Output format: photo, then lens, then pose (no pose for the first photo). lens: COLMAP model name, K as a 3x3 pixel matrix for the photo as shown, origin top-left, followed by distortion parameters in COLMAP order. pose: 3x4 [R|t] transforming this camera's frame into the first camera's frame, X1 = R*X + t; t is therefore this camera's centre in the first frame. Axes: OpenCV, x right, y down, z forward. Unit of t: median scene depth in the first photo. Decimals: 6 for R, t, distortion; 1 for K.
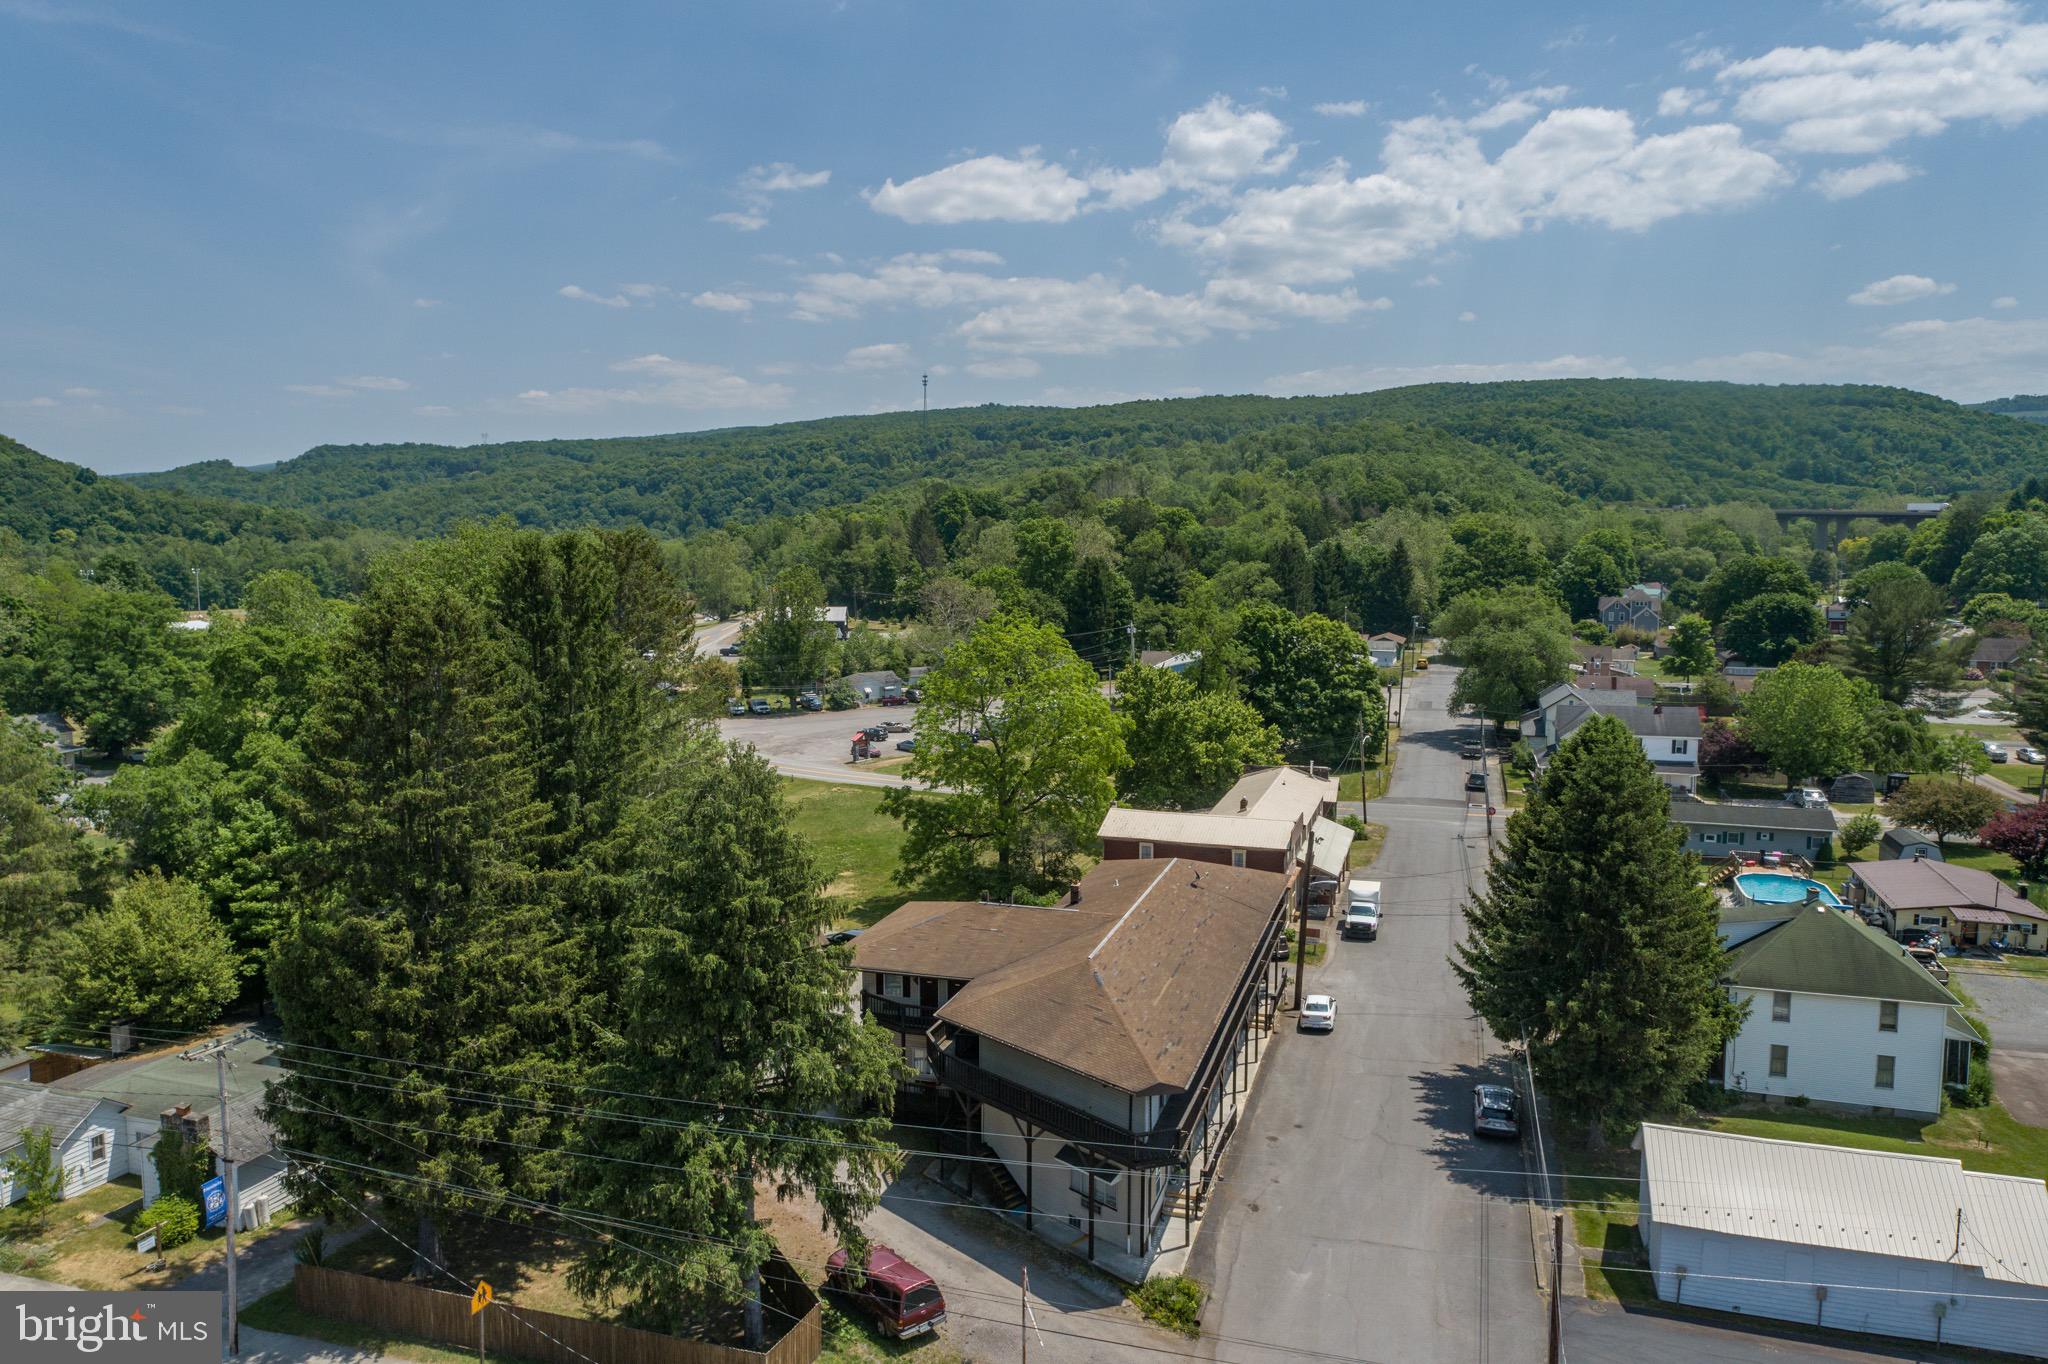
lens RADIAL K [[1387.8, 0, 1056.7], [0, 1387.8, 714.1], [0, 0, 1]] dist [-0.003517, 0.014199]
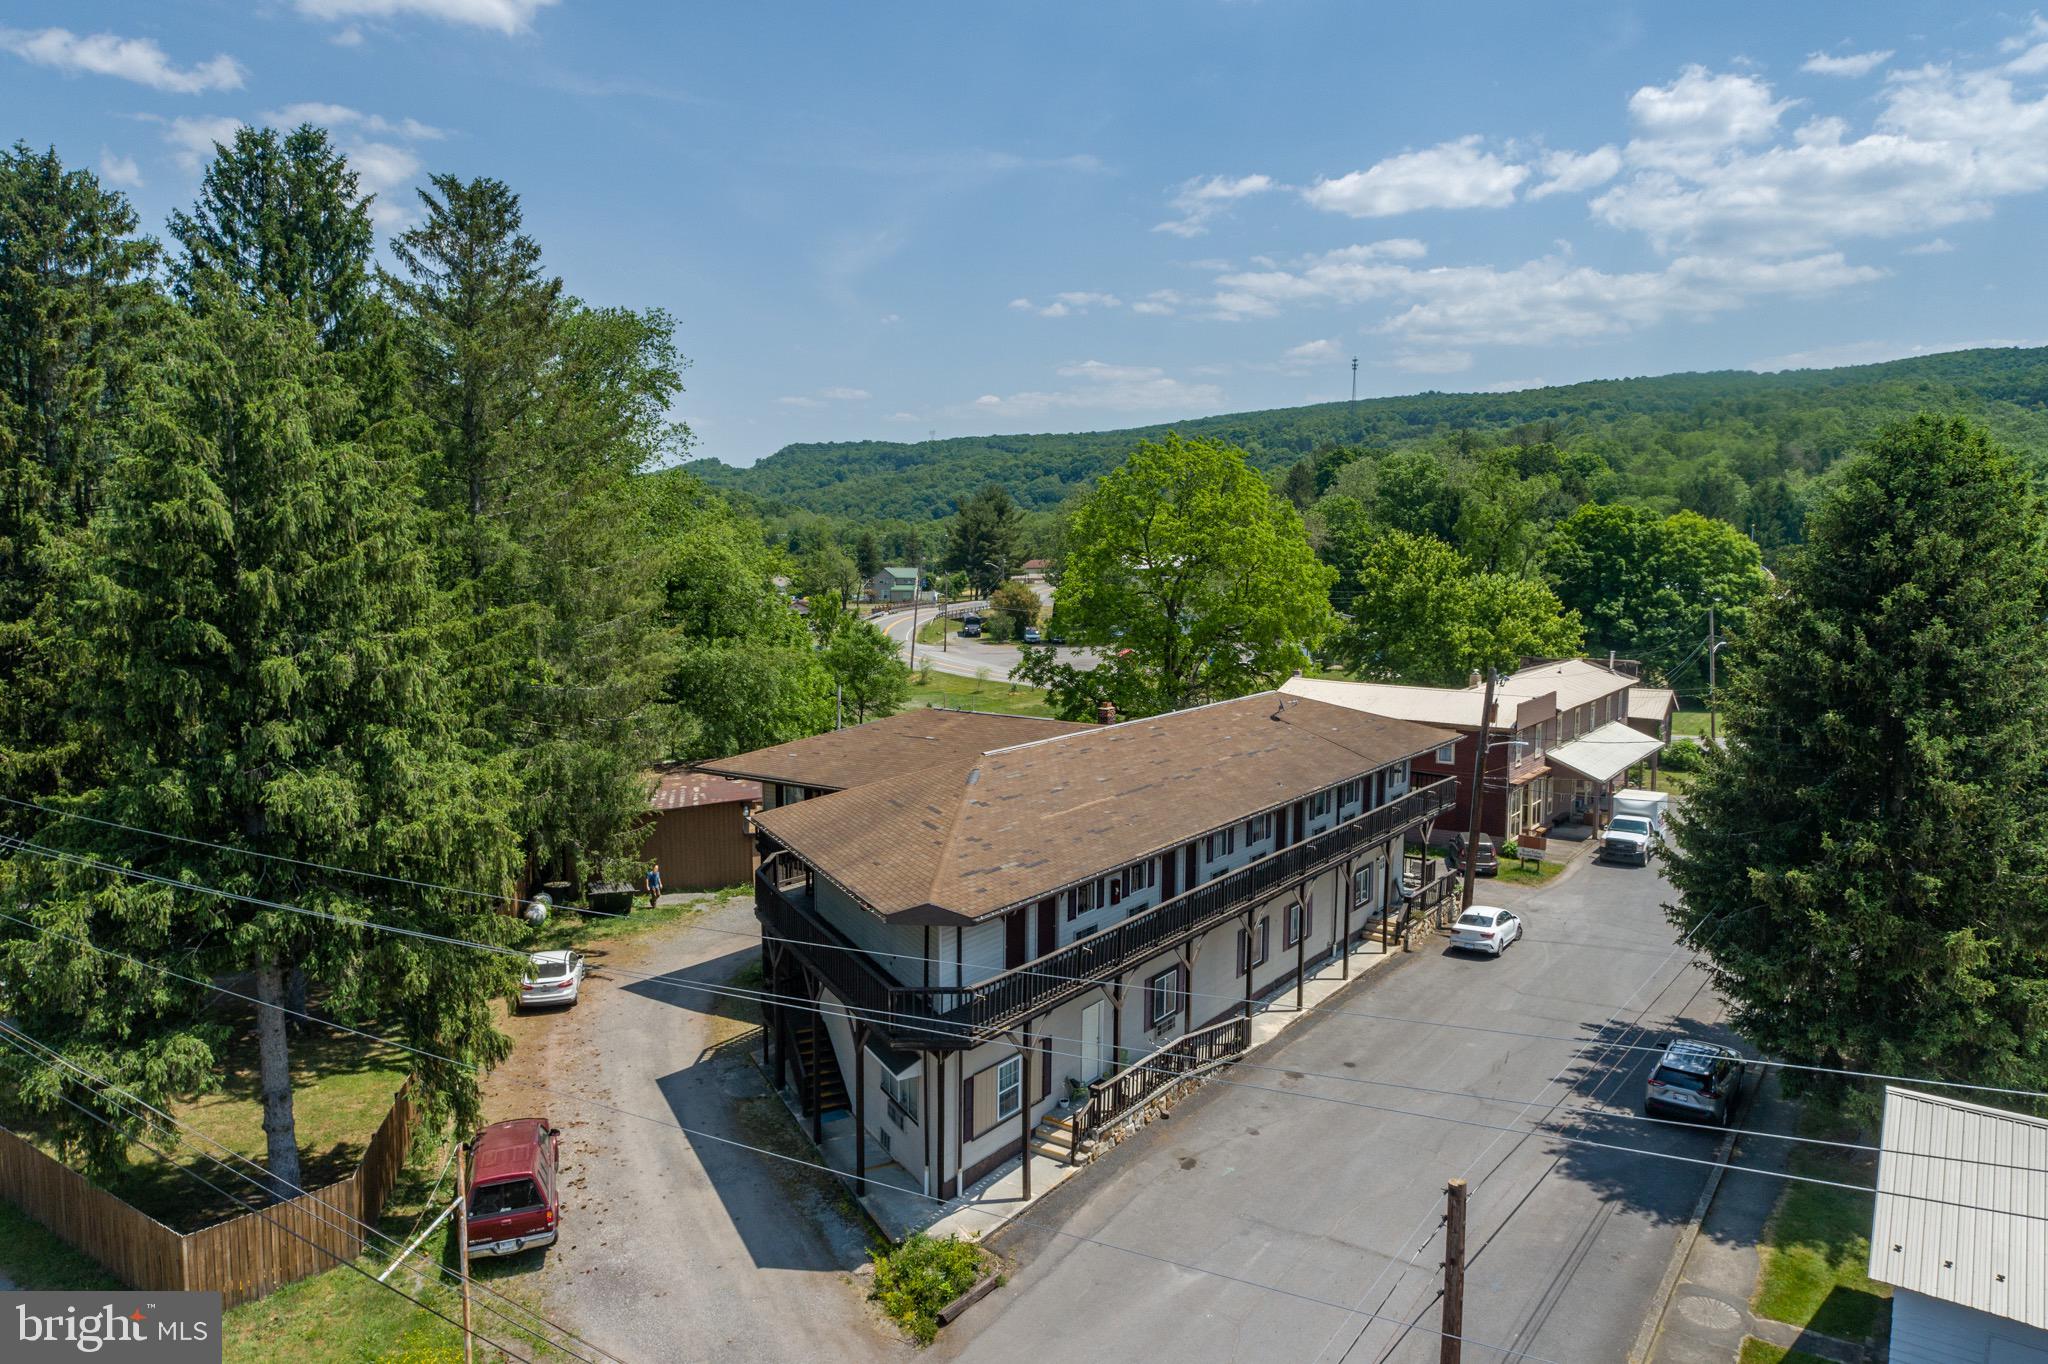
lens RADIAL K [[1387.8, 0, 1051.8], [0, 1387.8, 701.3], [0, 0, 1]] dist [-0.003517, 0.014199]
pose [[0.950306, 0.038120, -0.308974, 0.239416], [-0.041827, 0.999110, -0.005382, 0.143827], [0.308494, 0.018038, 0.951055, 0.361344]]
